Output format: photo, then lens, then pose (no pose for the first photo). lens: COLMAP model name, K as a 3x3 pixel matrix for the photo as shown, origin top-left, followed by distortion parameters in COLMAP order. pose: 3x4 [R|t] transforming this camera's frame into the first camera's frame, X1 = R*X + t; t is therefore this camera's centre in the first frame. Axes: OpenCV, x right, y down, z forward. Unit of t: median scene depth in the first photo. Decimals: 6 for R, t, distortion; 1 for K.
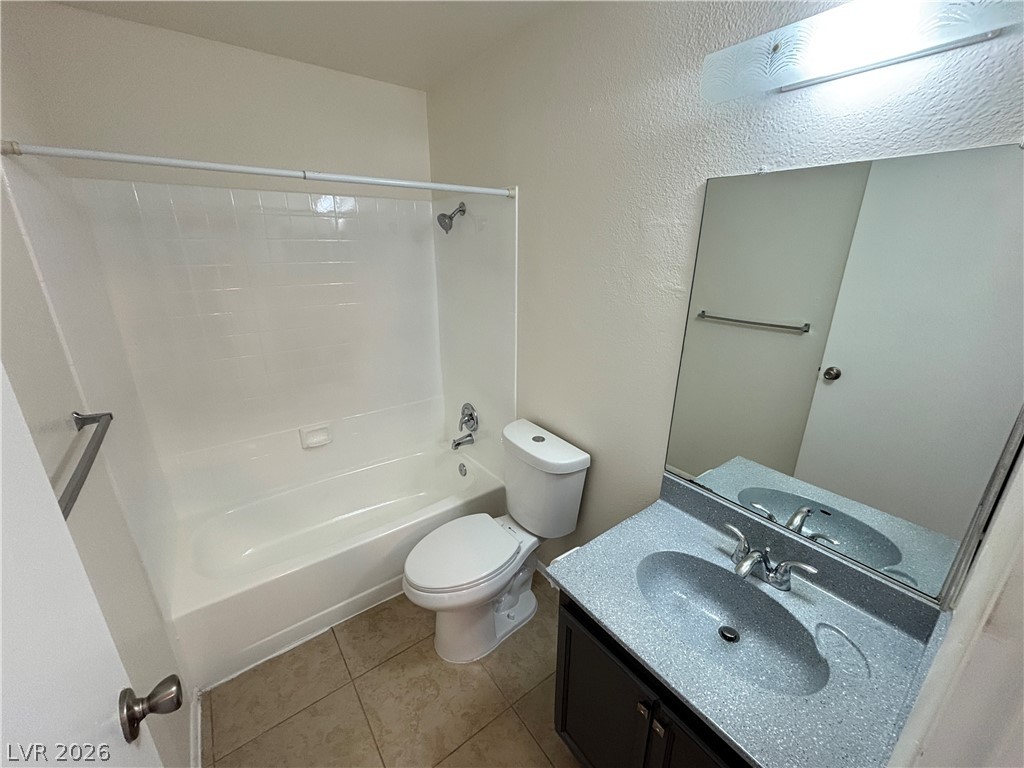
lens RADIAL K [[413.2, 0, 512.8], [0, 413.2, 383.4], [0, 0, 1]] dist [0.000852, 0.000523]
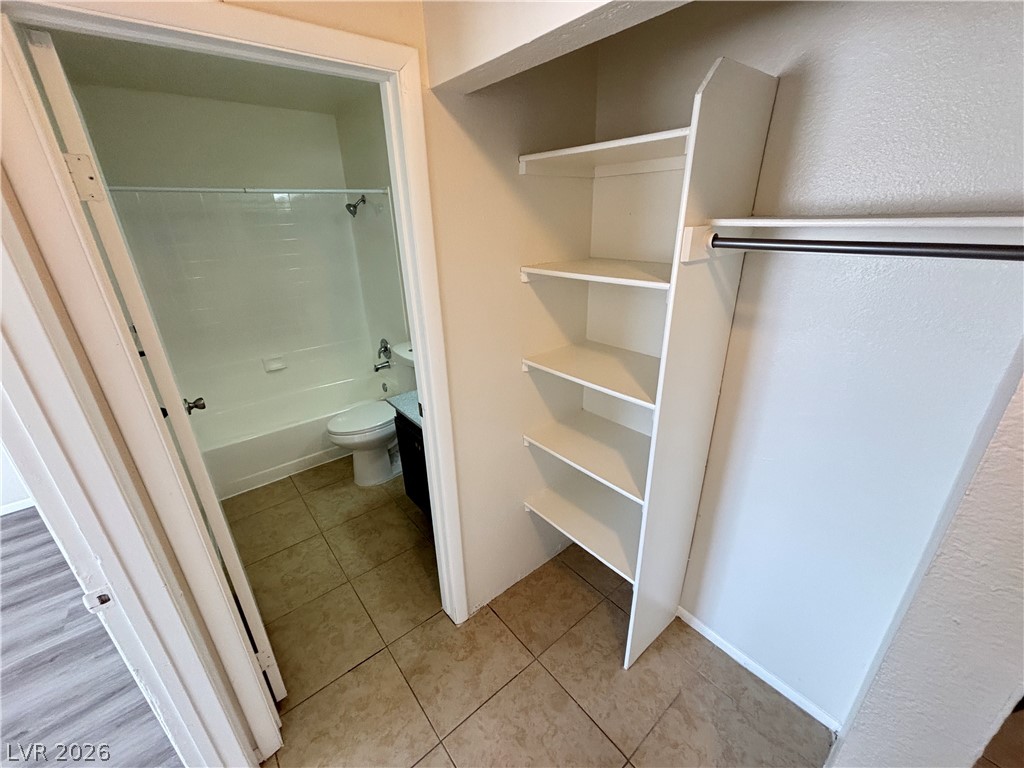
lens RADIAL K [[412.8, 0, 511.2], [0, 412.8, 382.8], [0, 0, 1]] dist [-0.001681, 0.000013]
pose [[0.998720, -0.038366, 0.032965, 0.326131], [0.036122, 0.997154, 0.066176, 0.143852], [-0.035410, -0.064901, 0.997263, -0.510918]]
